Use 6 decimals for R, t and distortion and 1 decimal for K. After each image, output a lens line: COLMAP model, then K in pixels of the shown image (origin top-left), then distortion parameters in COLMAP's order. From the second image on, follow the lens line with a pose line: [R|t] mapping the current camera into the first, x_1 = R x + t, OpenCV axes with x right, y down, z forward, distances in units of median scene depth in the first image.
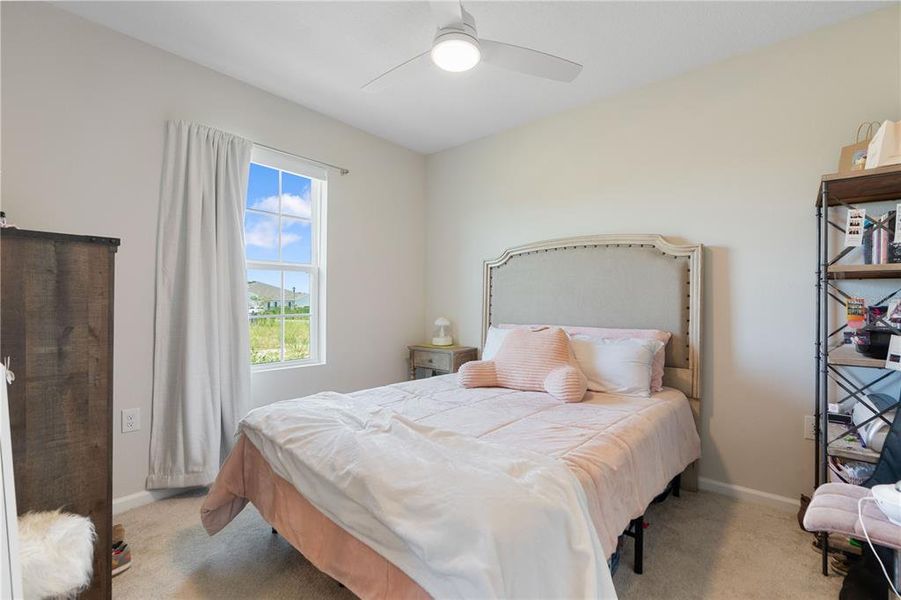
lens RADIAL K [[413.4, 0, 447.3], [0, 413.4, 296.9], [0, 0, 1]] dist [-0.002317, 0.000175]
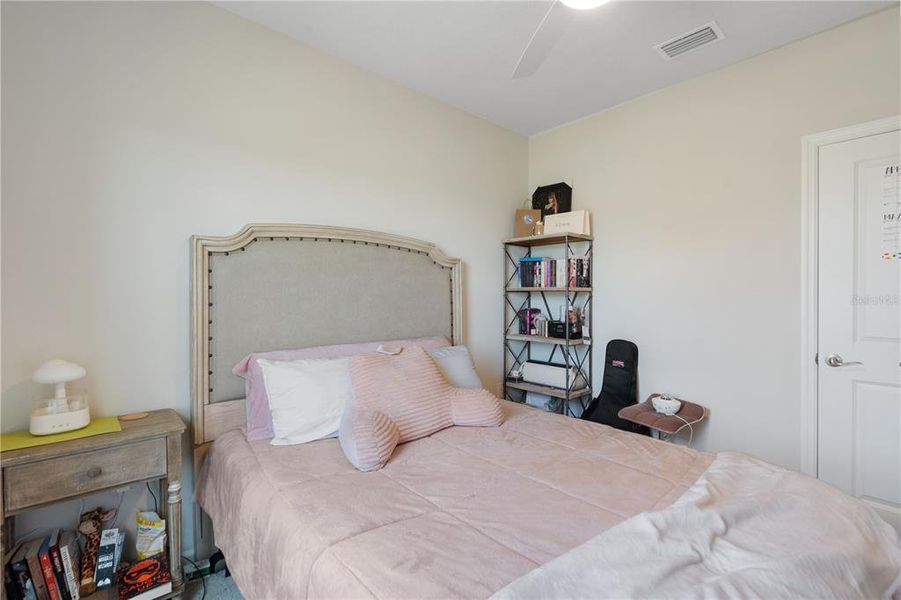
lens RADIAL K [[408.6, 0, 448.0], [0, 408.6, 309.3], [0, 0, 1]] dist [0.000673, 0.000113]
pose [[0.133839, -0.023461, 0.990725, -0.391708], [0.004908, 0.999723, 0.023011, -0.008068], [-0.990991, 0.001782, 0.133917, 0.640171]]
